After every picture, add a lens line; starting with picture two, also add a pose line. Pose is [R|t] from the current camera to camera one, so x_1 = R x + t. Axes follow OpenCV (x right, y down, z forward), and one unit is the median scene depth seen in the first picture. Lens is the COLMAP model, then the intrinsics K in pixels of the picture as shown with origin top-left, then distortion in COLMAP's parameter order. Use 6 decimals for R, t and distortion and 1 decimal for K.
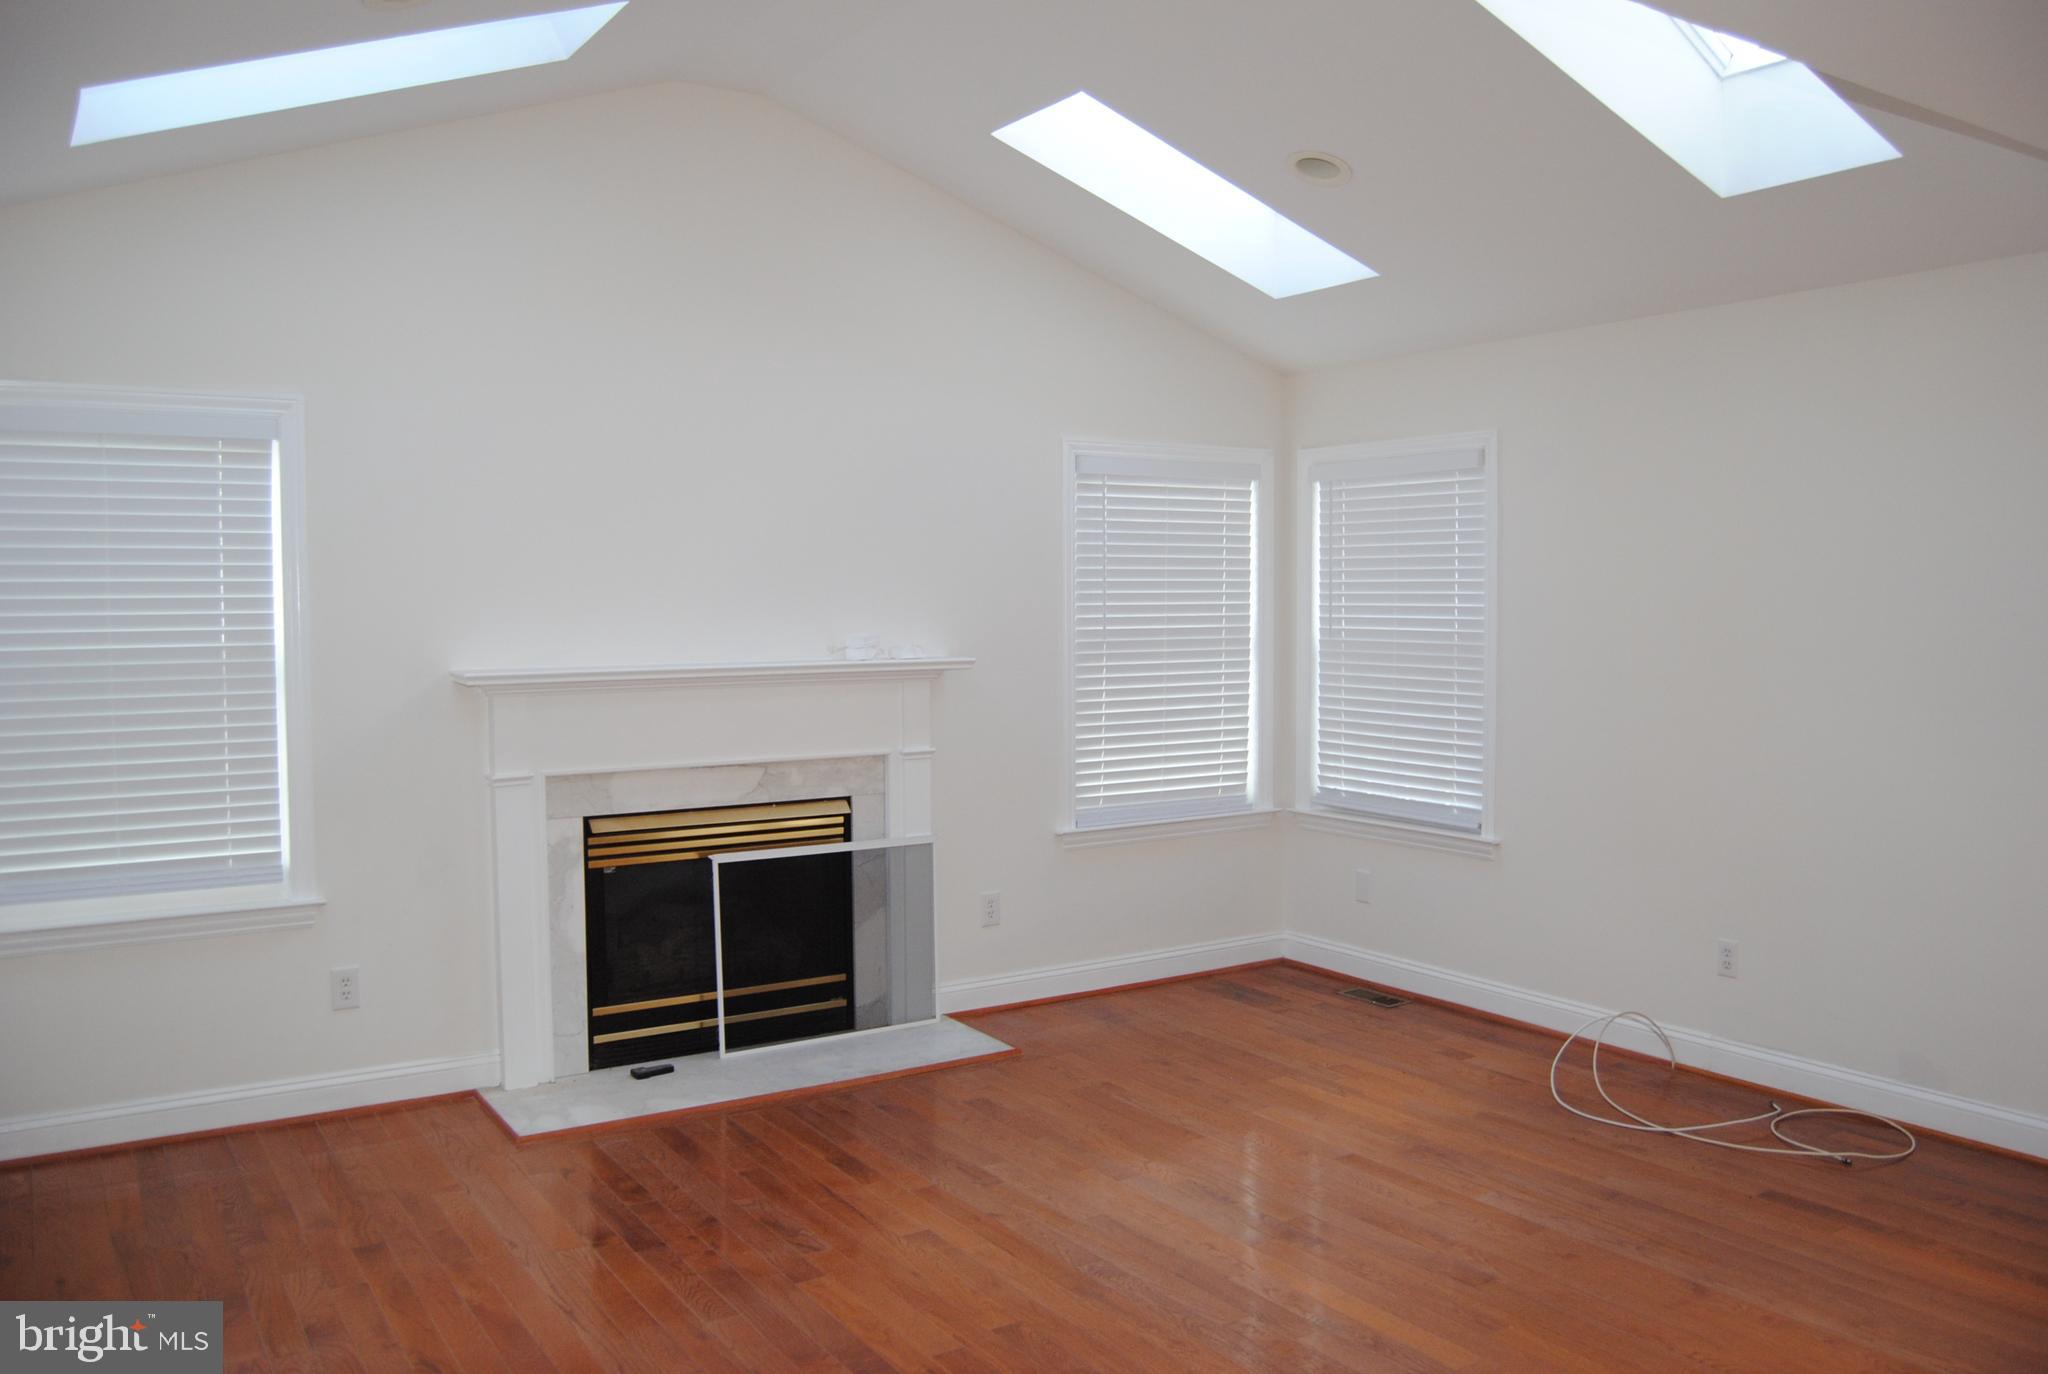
lens RADIAL K [[1616.1, 0, 1038.4], [0, 1616.1, 682.2], [0, 0, 1]] dist [-0.090673, 0.036705]
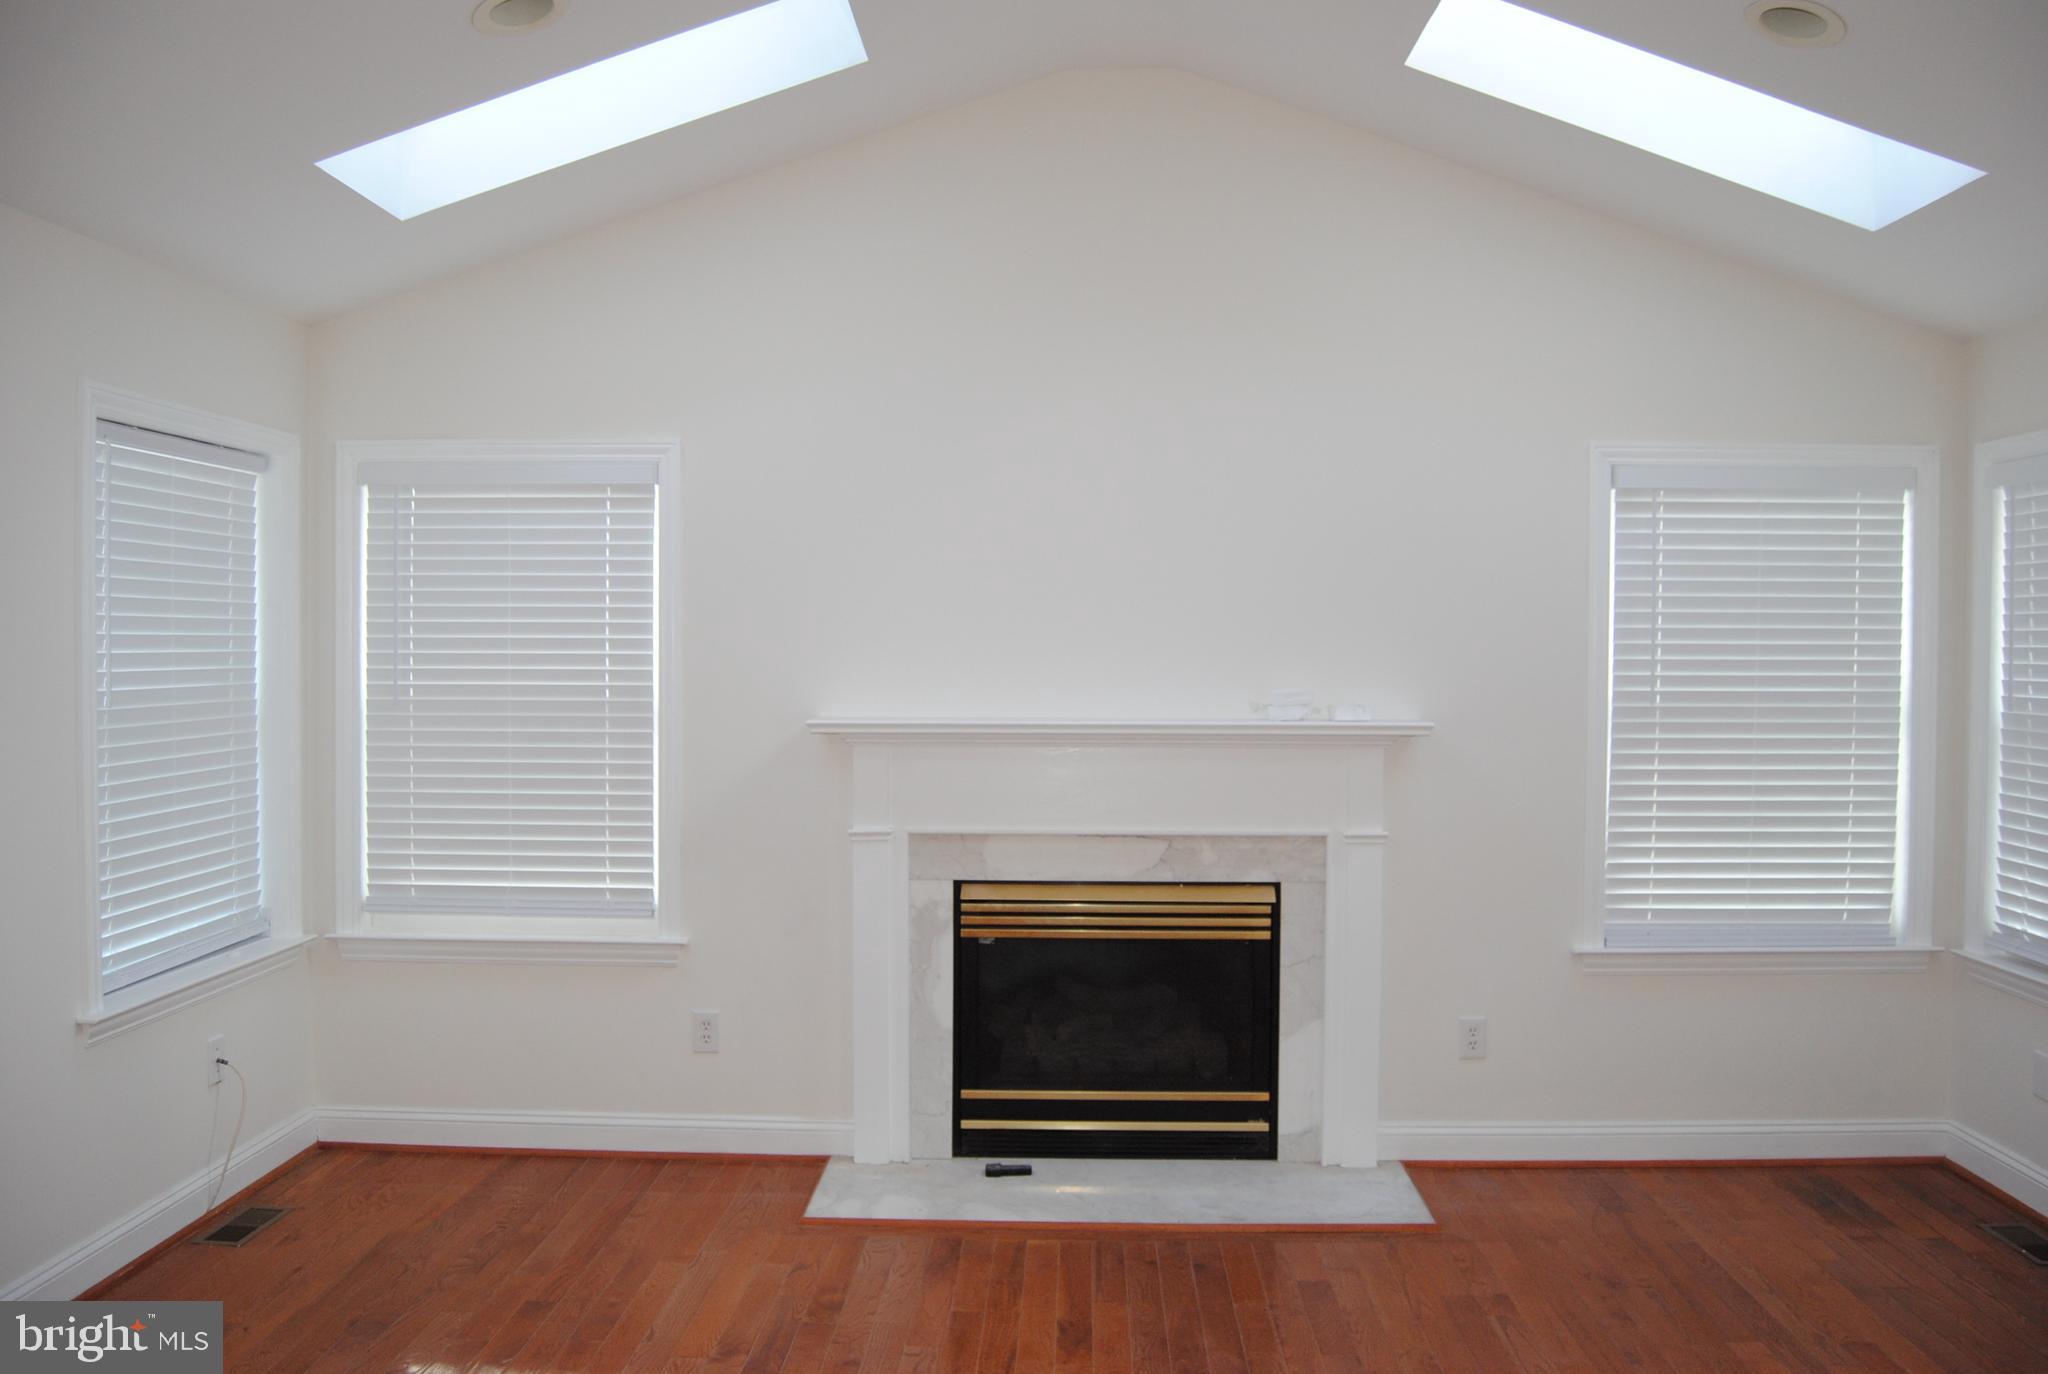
lens RADIAL K [[1616.1, 0, 1038.4], [0, 1616.1, 682.2], [0, 0, 1]] dist [-0.090673, 0.036705]
pose [[0.824473, 0.021995, -0.565474, 0.271240], [-0.038217, 0.999127, -0.016858, -0.015519], [0.564610, 0.035510, 0.824594, 0.254255]]
